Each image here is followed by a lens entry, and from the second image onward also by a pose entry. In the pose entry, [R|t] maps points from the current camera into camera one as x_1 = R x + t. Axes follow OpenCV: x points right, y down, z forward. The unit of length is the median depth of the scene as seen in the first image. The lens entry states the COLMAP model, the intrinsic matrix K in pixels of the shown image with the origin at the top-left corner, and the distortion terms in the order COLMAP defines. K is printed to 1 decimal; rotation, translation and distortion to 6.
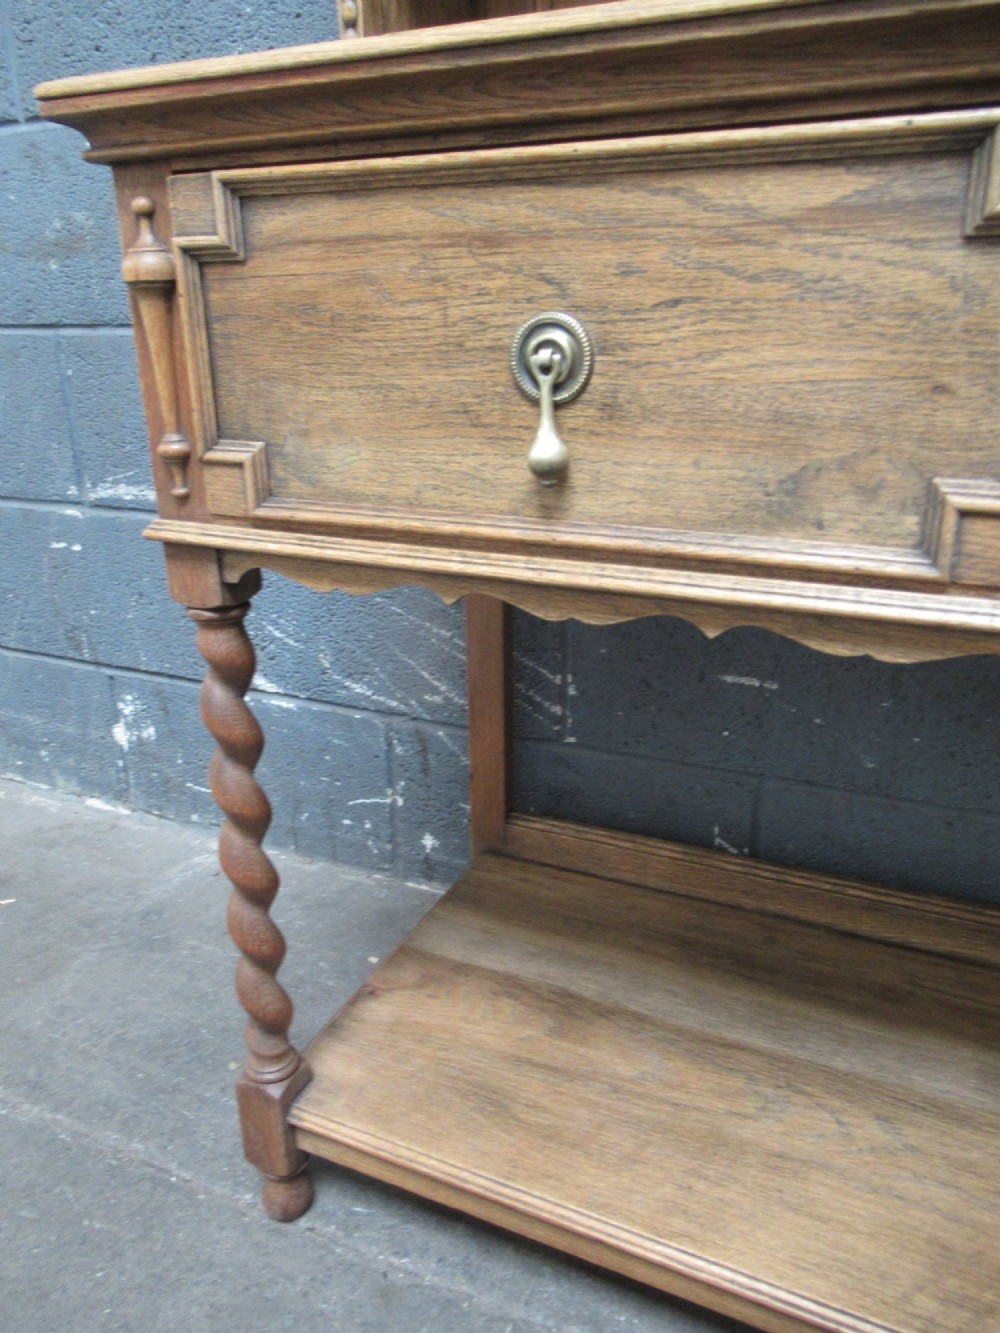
lens RADIAL K [[991.6, 0, 499.1], [0, 991.6, 663.2], [0, 0, 1]] dist [-0.018362, 0.012188]
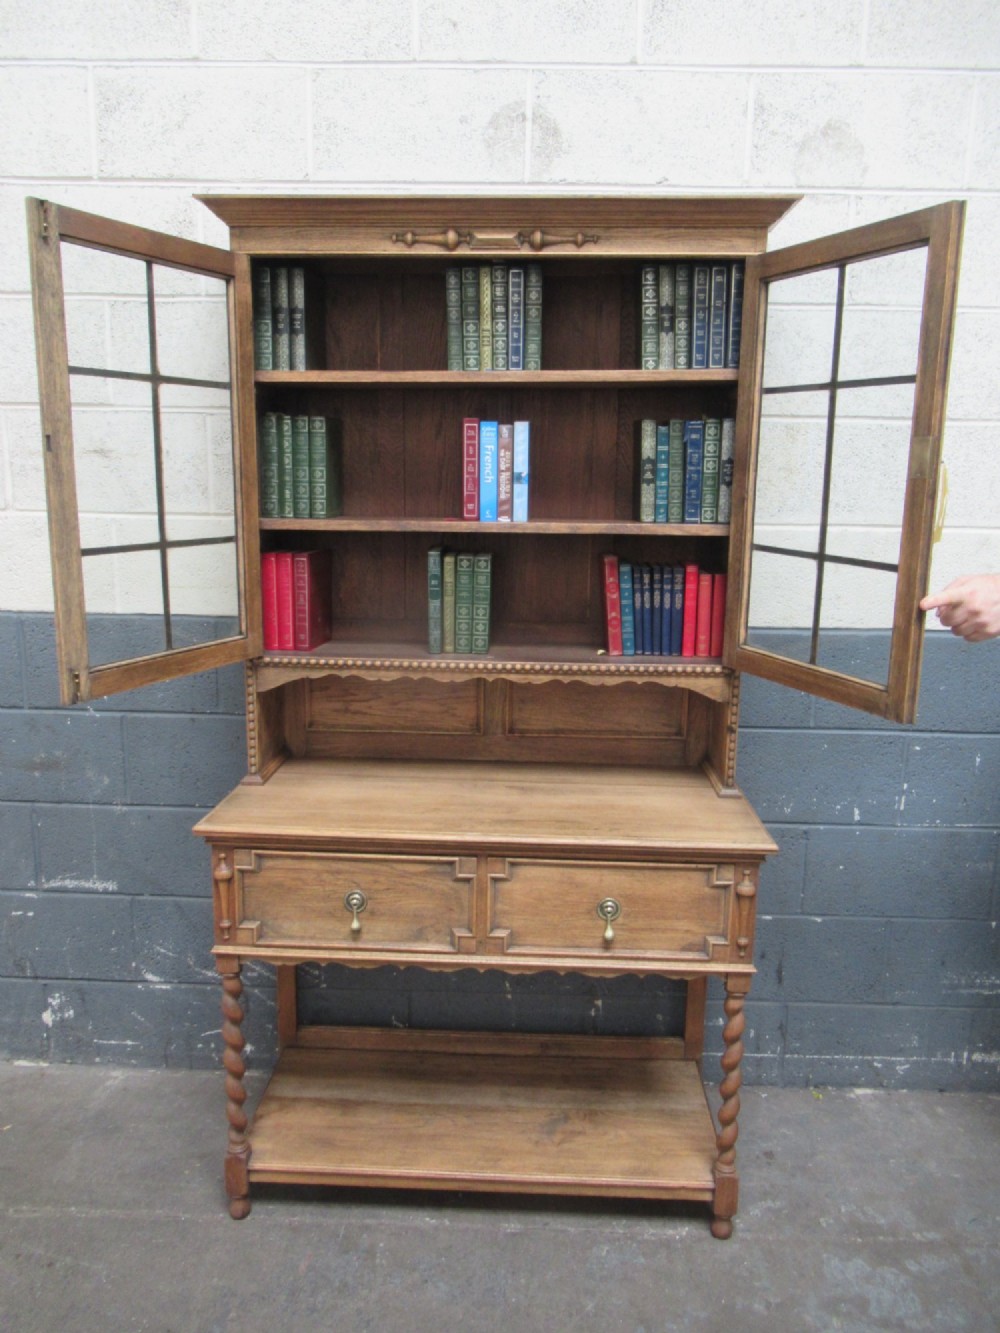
lens RADIAL K [[991.6, 0, 501.5], [0, 991.6, 661.2], [0, 0, 1]] dist [-0.018362, 0.012188]
pose [[0.922465, -0.037438, 0.384261, -0.525633], [0.101810, 0.983647, -0.148571, -0.363882], [-0.372415, 0.176173, 0.911192, -1.734477]]
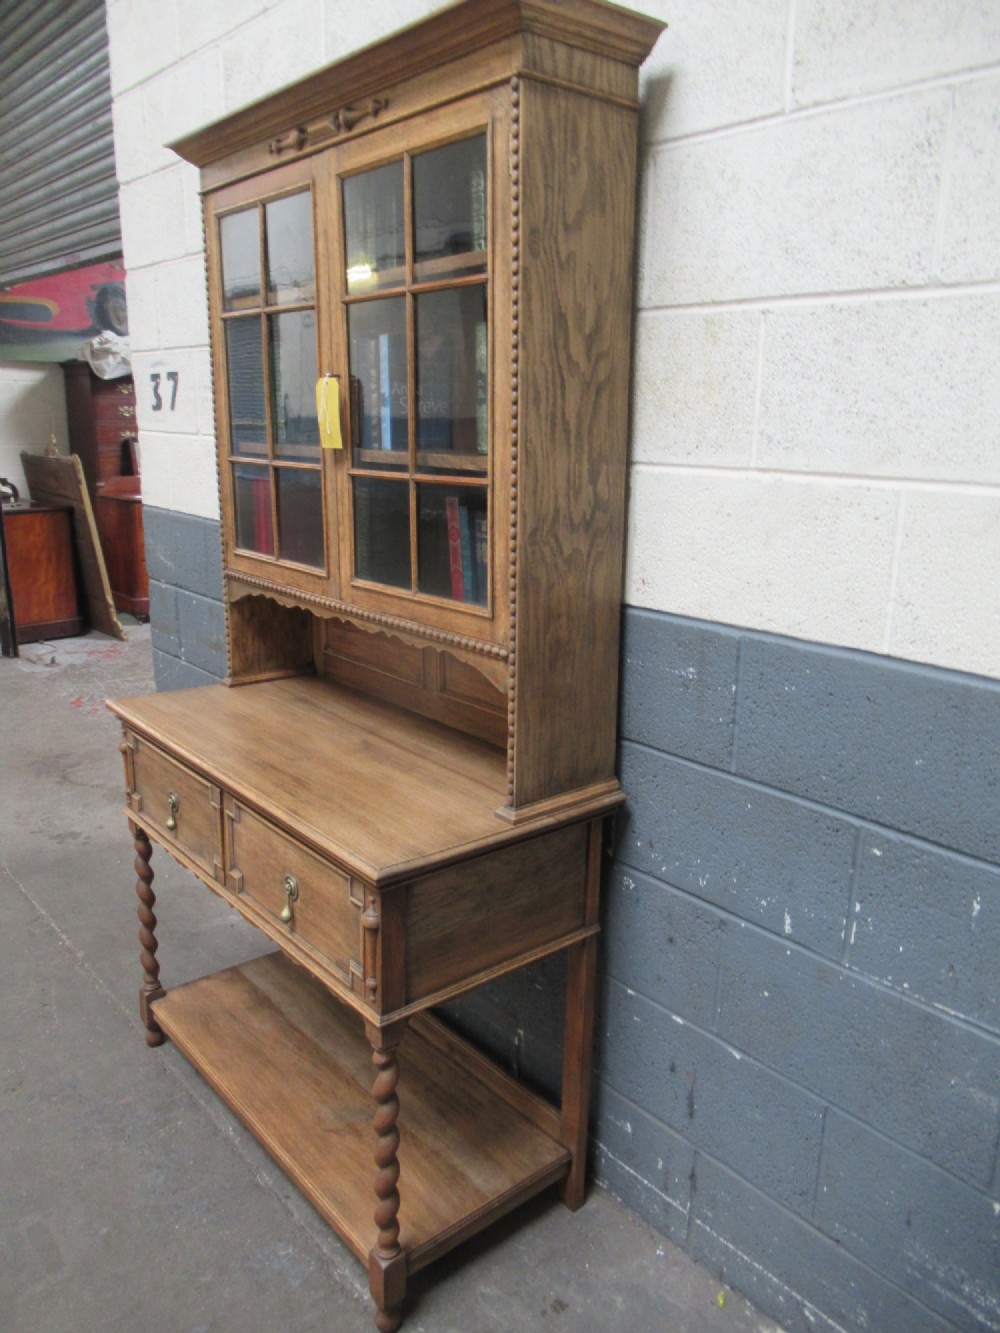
lens RADIAL K [[991.6, 0, 501.2], [0, 991.6, 661.4], [0, 0, 1]] dist [-0.018362, 0.012188]
pose [[0.907761, 0.137470, -0.396324, 1.715316], [-0.180920, 0.980693, -0.074221, -0.497750], [0.378469, 0.139078, 0.915106, -1.393161]]
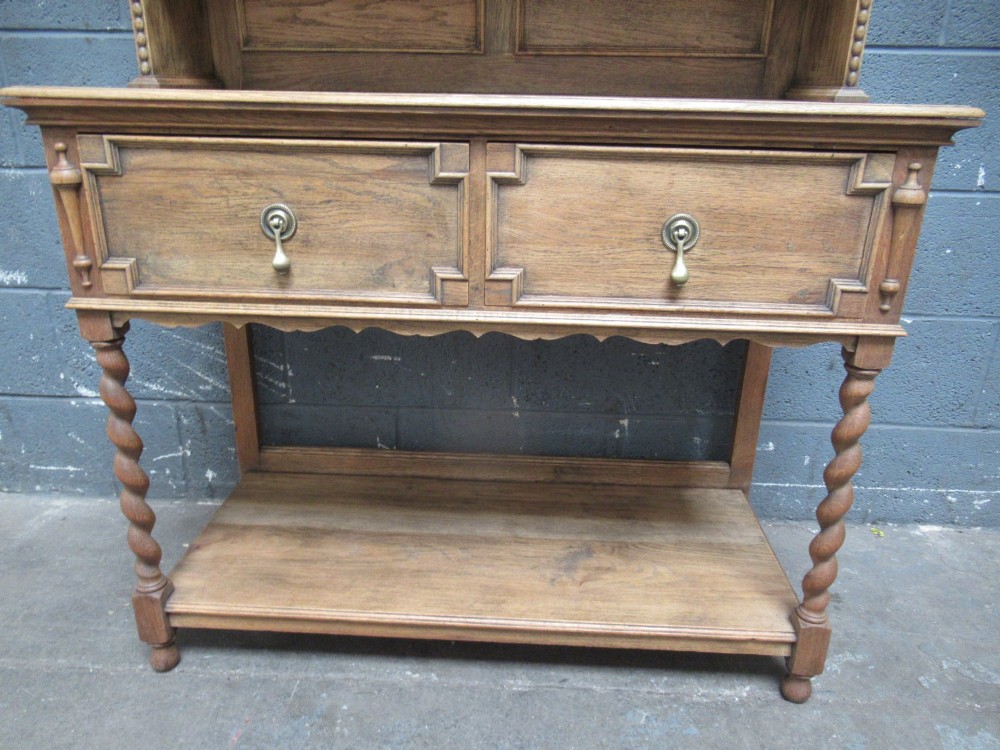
lens RADIAL K [[743.9, 0, 499.1], [0, 743.9, 382.0], [0, 0, 1]] dist [-0.018362, 0.012188]
pose [[0.926340, -0.105269, 0.361680, -0.087974], [0.096654, 0.994436, 0.041884, 0.032384], [-0.364077, -0.003841, 0.931361, -0.533233]]
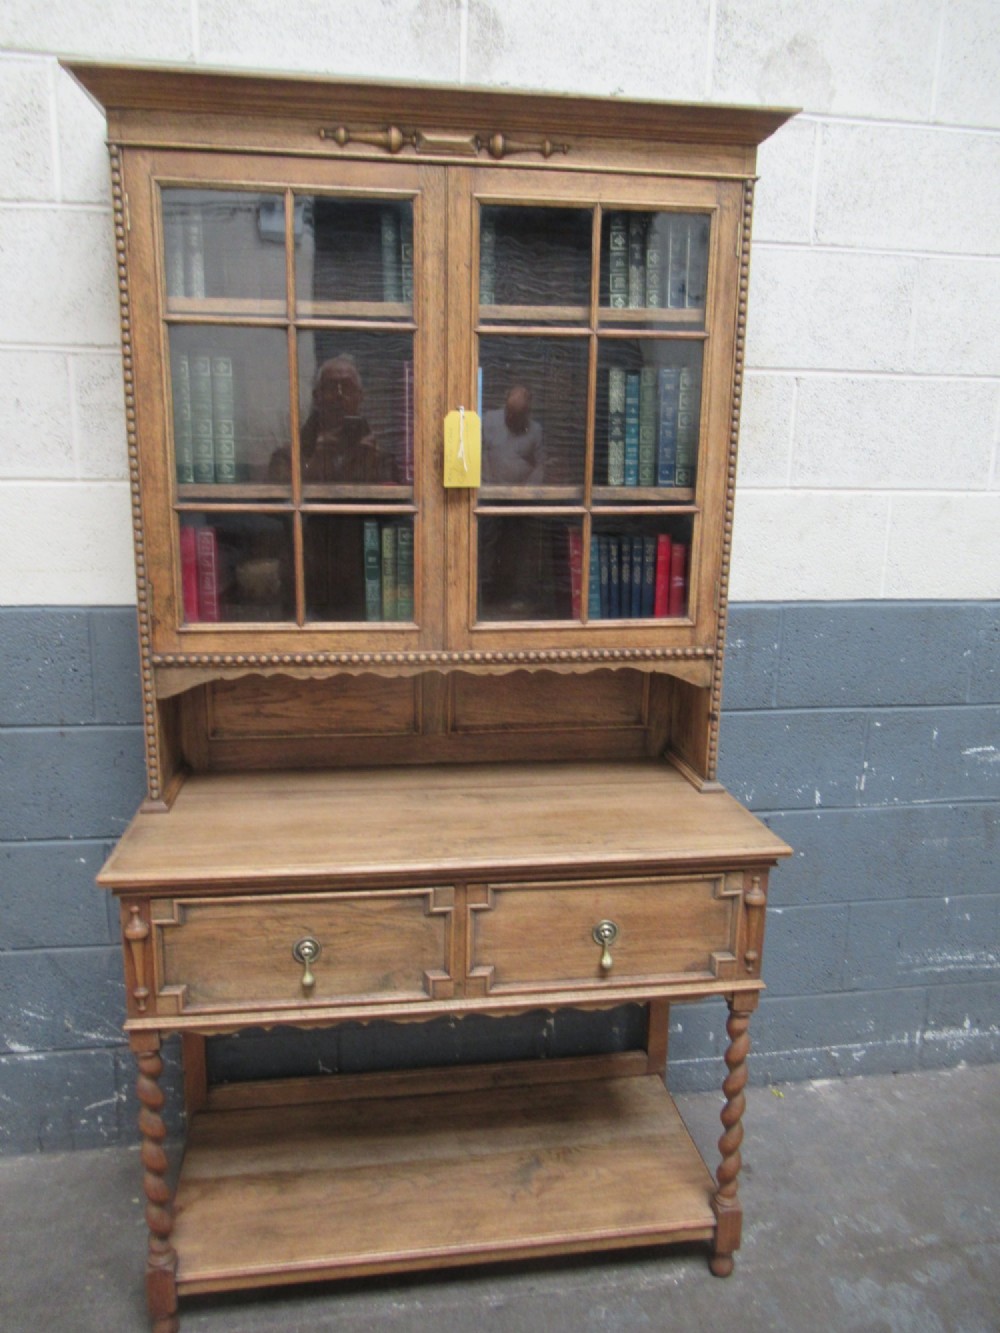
lens RADIAL K [[991.6, 0, 499.6], [0, 991.6, 660.7], [0, 0, 1]] dist [-0.018362, 0.012188]
pose [[0.832689, -0.082556, 0.547553, -0.659439], [0.160063, 0.982498, -0.095281, -0.497889], [-0.530103, 0.166982, 0.831329, -1.265596]]
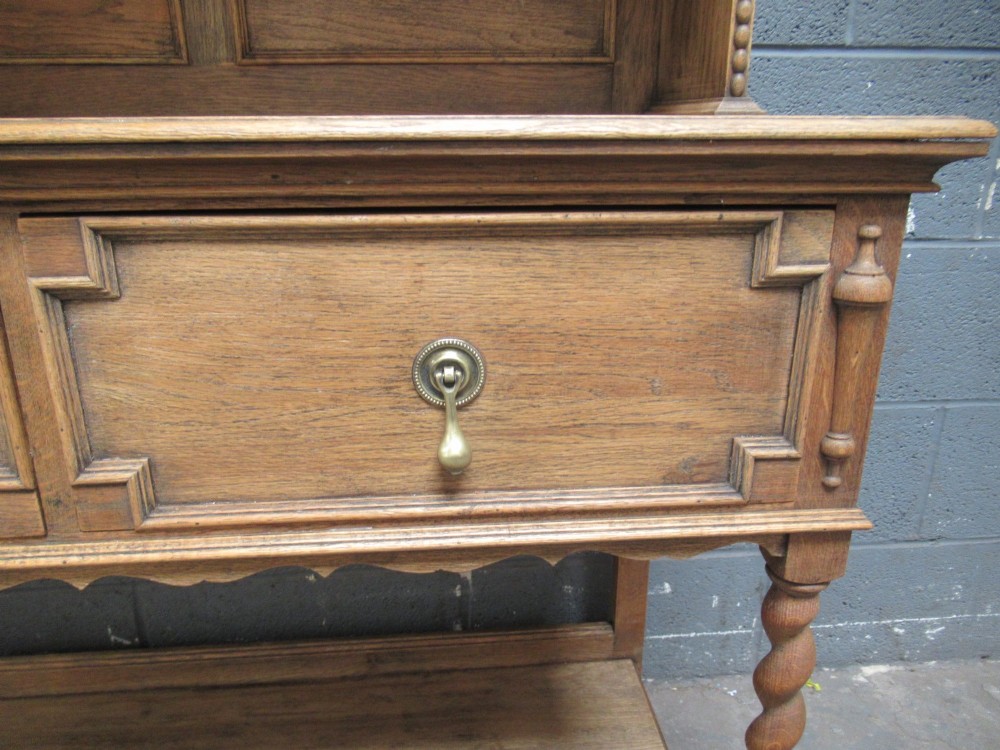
lens RADIAL K [[743.9, 0, 498.4], [0, 743.9, 384.7], [0, 0, 1]] dist [-0.018362, 0.012188]
pose [[0.867926, -0.146166, 0.474700, 0.338121], [0.158370, 0.987274, 0.014436, -0.107004], [-0.470769, 0.062649, 0.880029, -0.128322]]
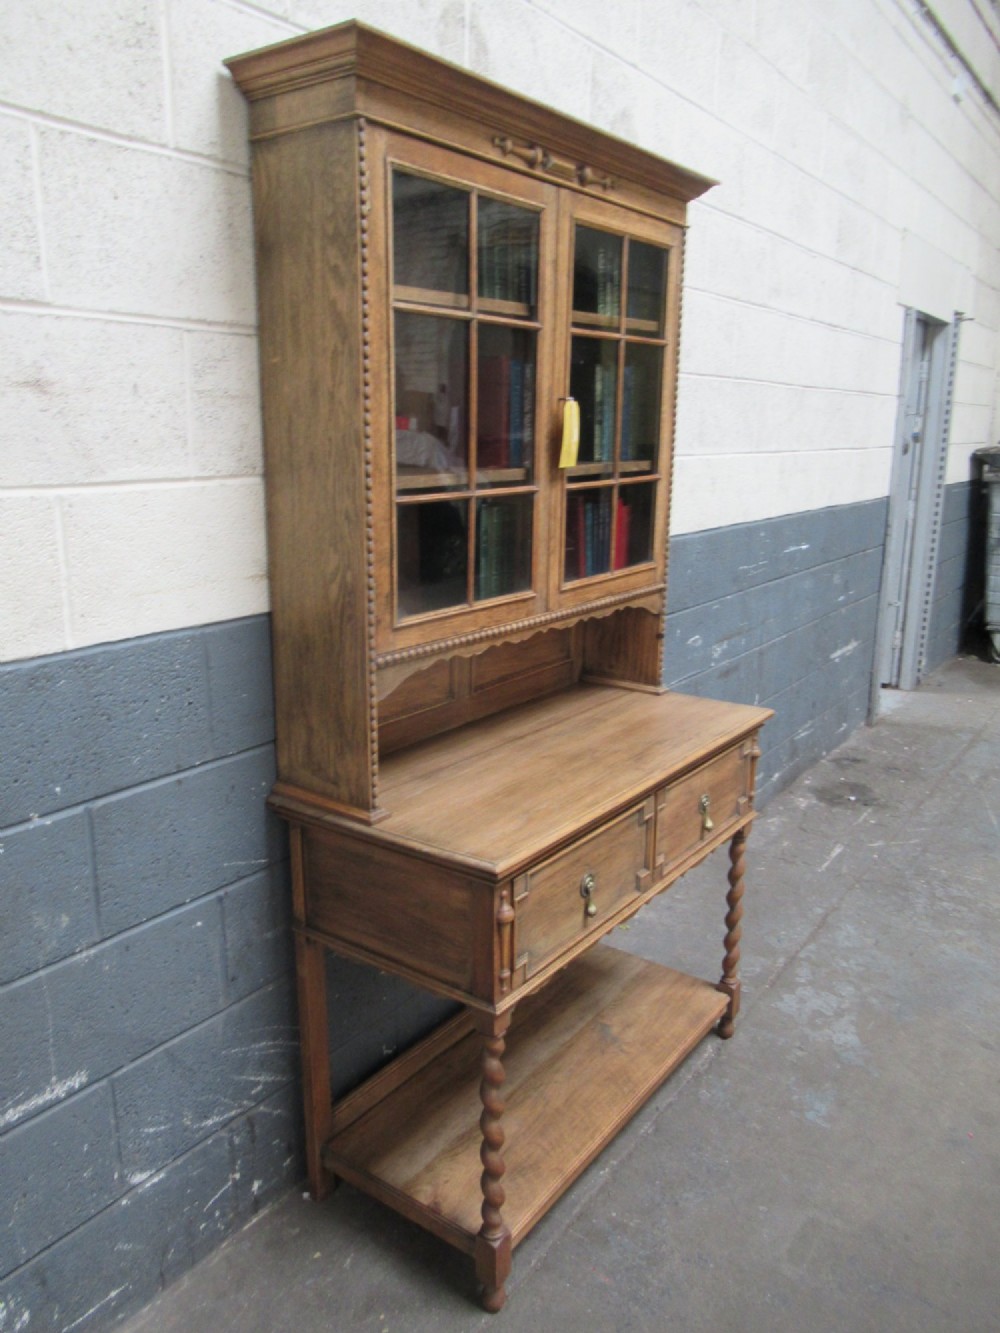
lens RADIAL K [[991.6, 0, 497.9], [0, 991.6, 659.3], [0, 0, 1]] dist [-0.018362, 0.012188]
pose [[0.201821, -0.206862, 0.957328, -1.978214], [0.329994, 0.934653, 0.132394, -1.000092], [-0.922156, 0.289193, 0.256896, 0.099883]]
